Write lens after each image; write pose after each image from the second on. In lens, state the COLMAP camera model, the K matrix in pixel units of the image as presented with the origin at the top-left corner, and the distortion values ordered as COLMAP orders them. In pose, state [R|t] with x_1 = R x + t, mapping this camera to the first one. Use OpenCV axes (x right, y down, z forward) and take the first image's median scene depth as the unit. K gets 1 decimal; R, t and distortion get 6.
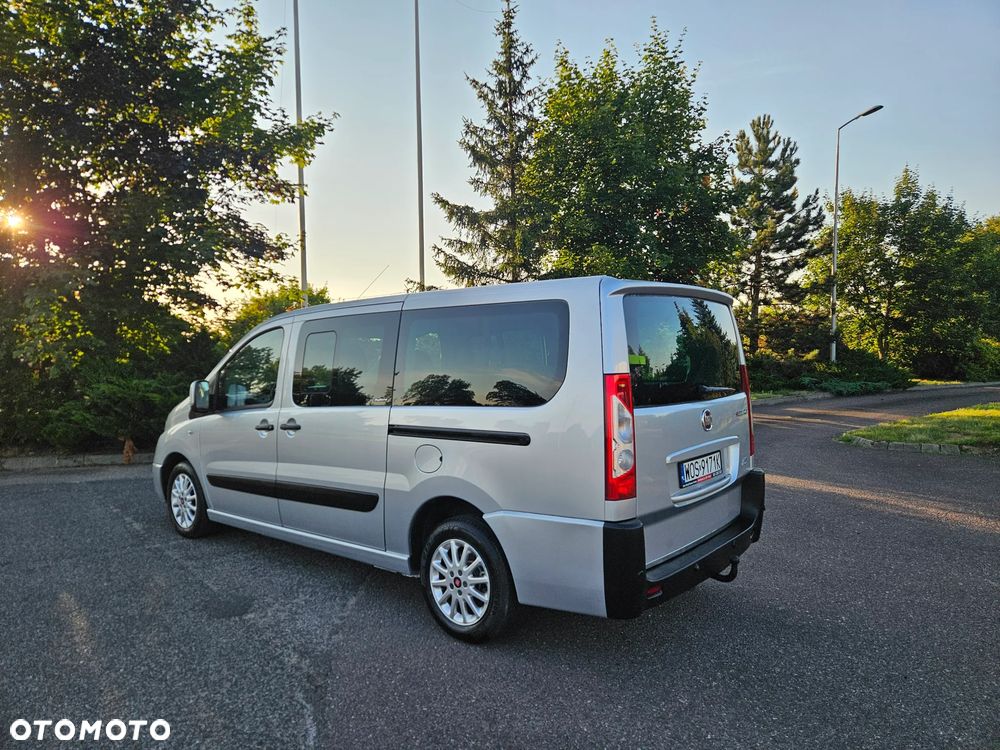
lens RADIAL K [[663.5, 0, 506.2], [0, 663.5, 363.0], [0, 0, 1]] dist [0.081213, -0.069868]
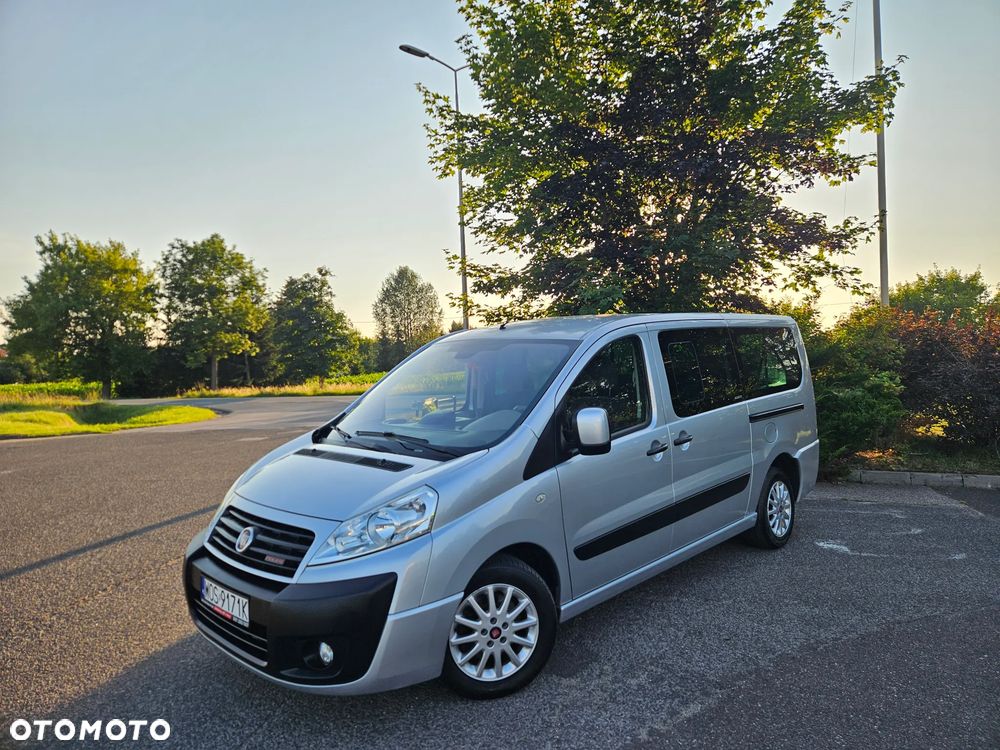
lens RADIAL K [[663.5, 0, 506.8], [0, 663.5, 361.2], [0, 0, 1]] dist [0.081213, -0.069868]
pose [[0.626047, -0.011437, -0.779701, 0.068392], [0.007900, 0.999934, -0.008324, -0.005323], [0.779745, -0.000948, 0.626096, 0.123298]]
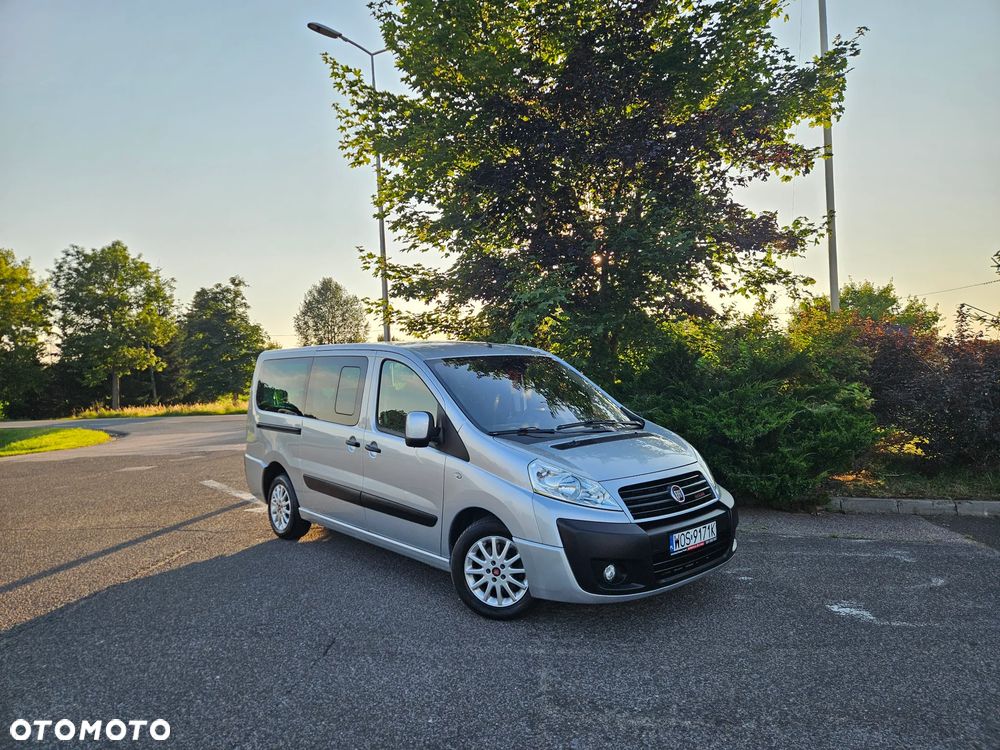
lens RADIAL K [[663.5, 0, 496.8], [0, 663.5, 368.7], [0, 0, 1]] dist [0.081213, -0.069868]
pose [[0.695341, -0.024263, -0.718270, -0.013667], [0.018310, 0.999704, -0.016045, -0.006631], [0.718447, -0.001995, 0.695579, 0.193970]]
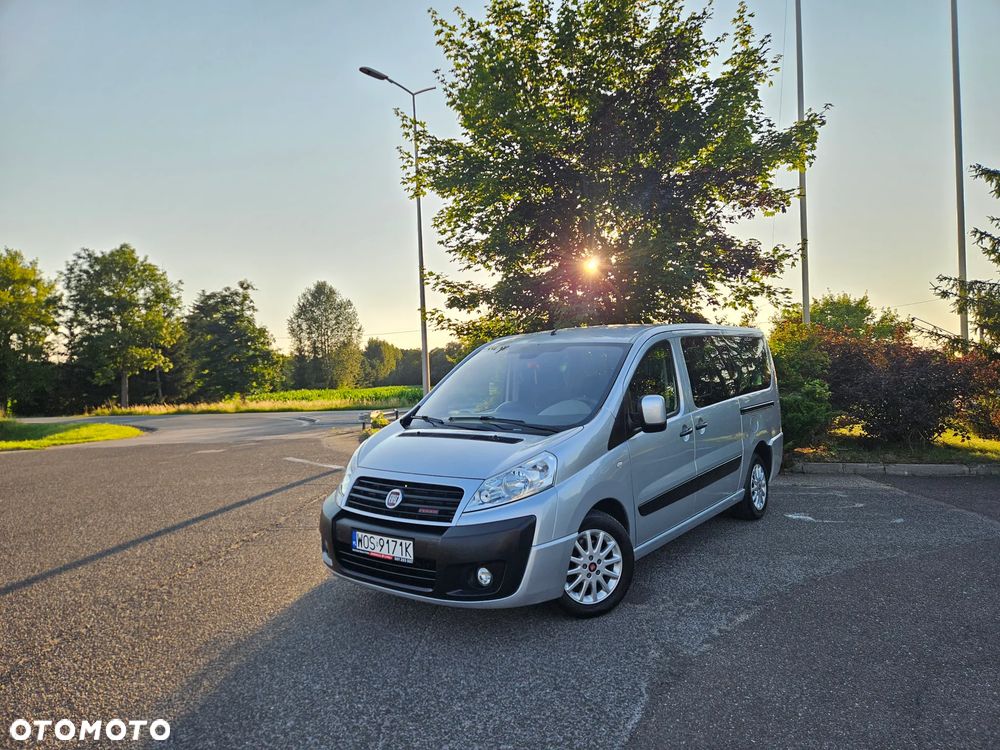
lens RADIAL K [[663.5, 0, 500.2], [0, 663.5, 380.5], [0, 0, 1]] dist [0.081213, -0.069868]
pose [[0.713917, -0.010096, -0.700158, 0.063397], [0.008688, 0.999947, -0.005560, 0.005196], [0.700177, -0.002114, 0.713967, 0.021734]]
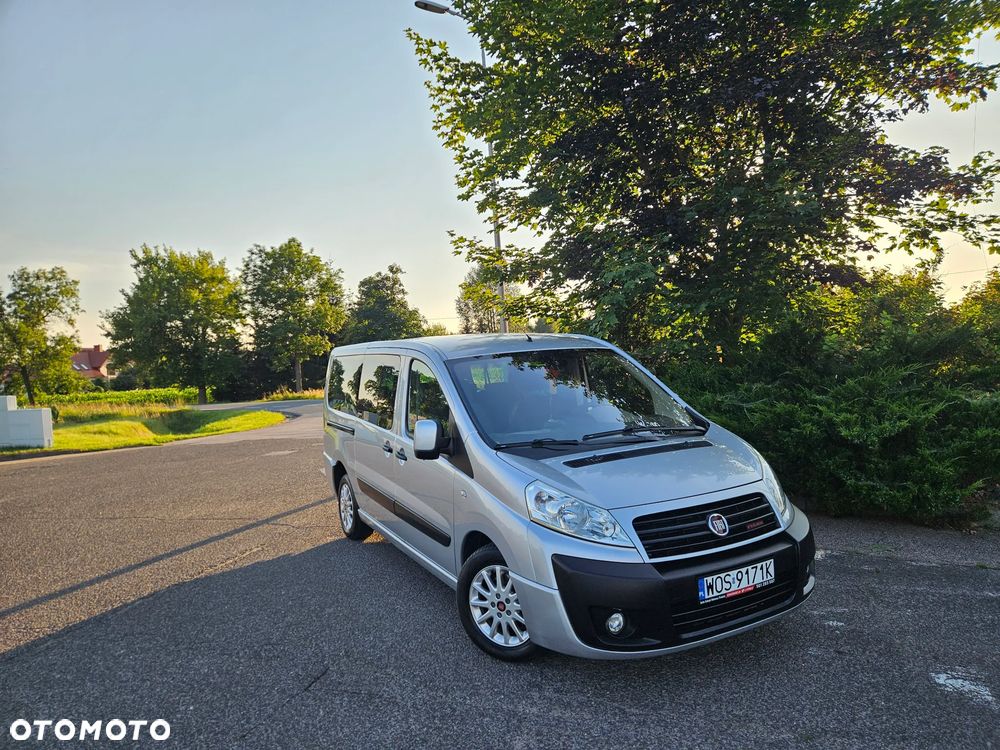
lens RADIAL K [[663.5, 0, 502.1], [0, 663.5, 381.4], [0, 0, 1]] dist [0.081213, -0.069868]
pose [[0.507809, 0.004176, -0.861459, -0.006230], [0.045480, 0.998464, 0.031650, -0.016832], [0.860268, -0.055252, 0.506839, 0.280740]]
